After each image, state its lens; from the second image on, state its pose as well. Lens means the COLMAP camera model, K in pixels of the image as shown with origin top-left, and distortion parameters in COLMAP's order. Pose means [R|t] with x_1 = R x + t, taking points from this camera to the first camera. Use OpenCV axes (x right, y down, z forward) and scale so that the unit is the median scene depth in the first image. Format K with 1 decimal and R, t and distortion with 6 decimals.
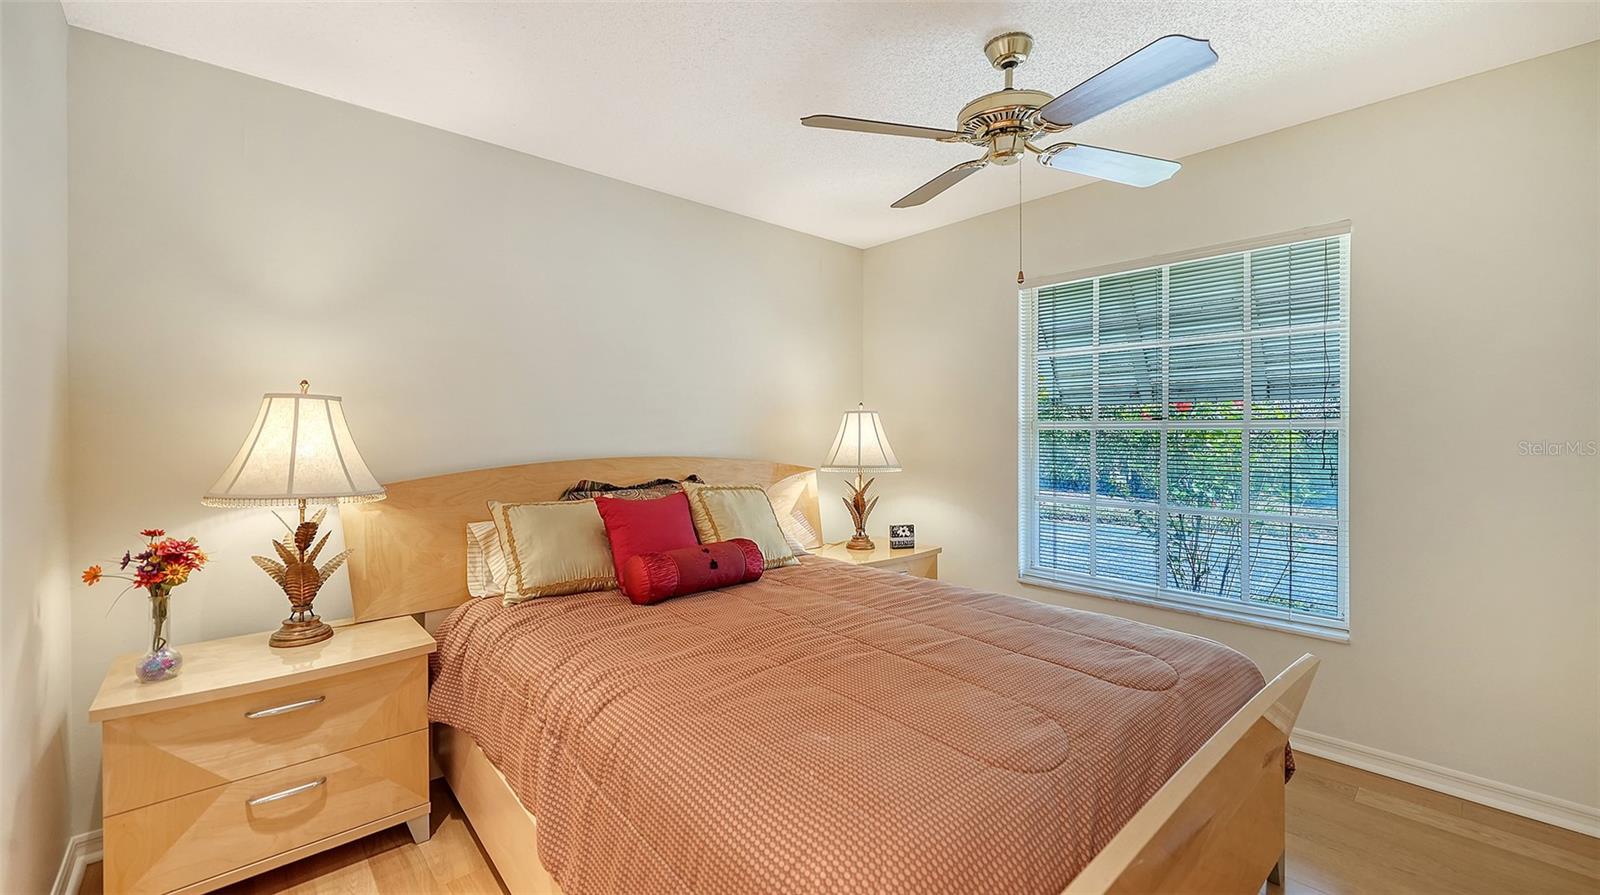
lens RADIAL K [[650.0, 0, 788.0], [0, 650.0, 437.1], [0, 0, 1]] dist [-0.029388, 0.010467]
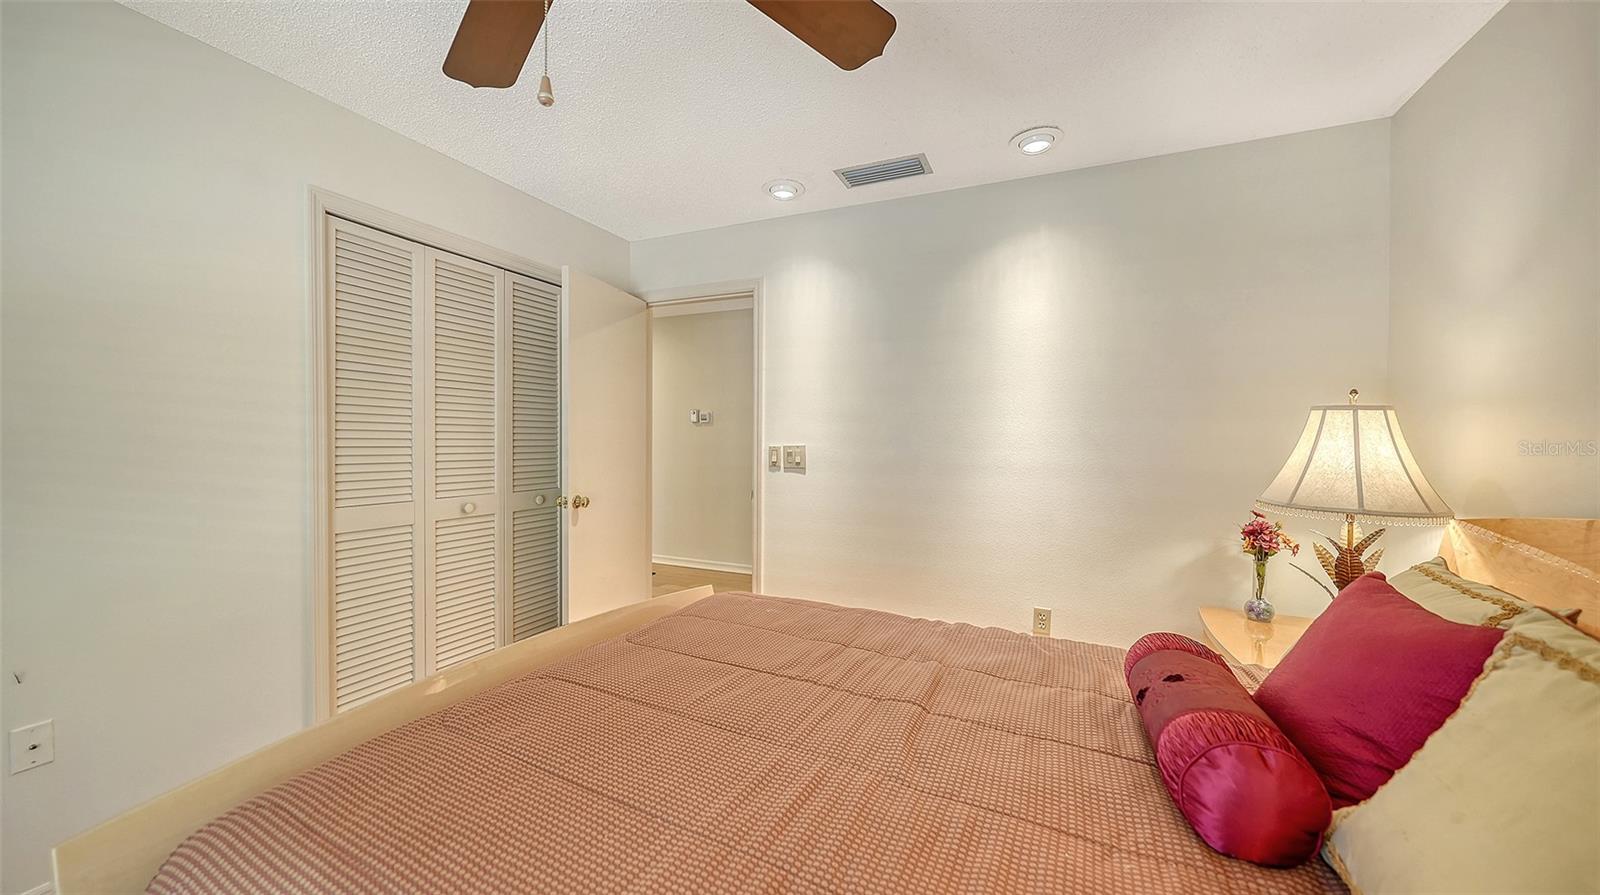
lens RADIAL K [[572.7, 0, 797.7], [0, 572.7, 440.2], [0, 0, 1]] dist [-0.002080, -0.000041]
pose [[-0.937100, -0.015201, -0.348729, 0.178040], [-0.019758, 0.999760, 0.009515, -0.003256], [0.348501, 0.015807, -0.937175, 0.873194]]
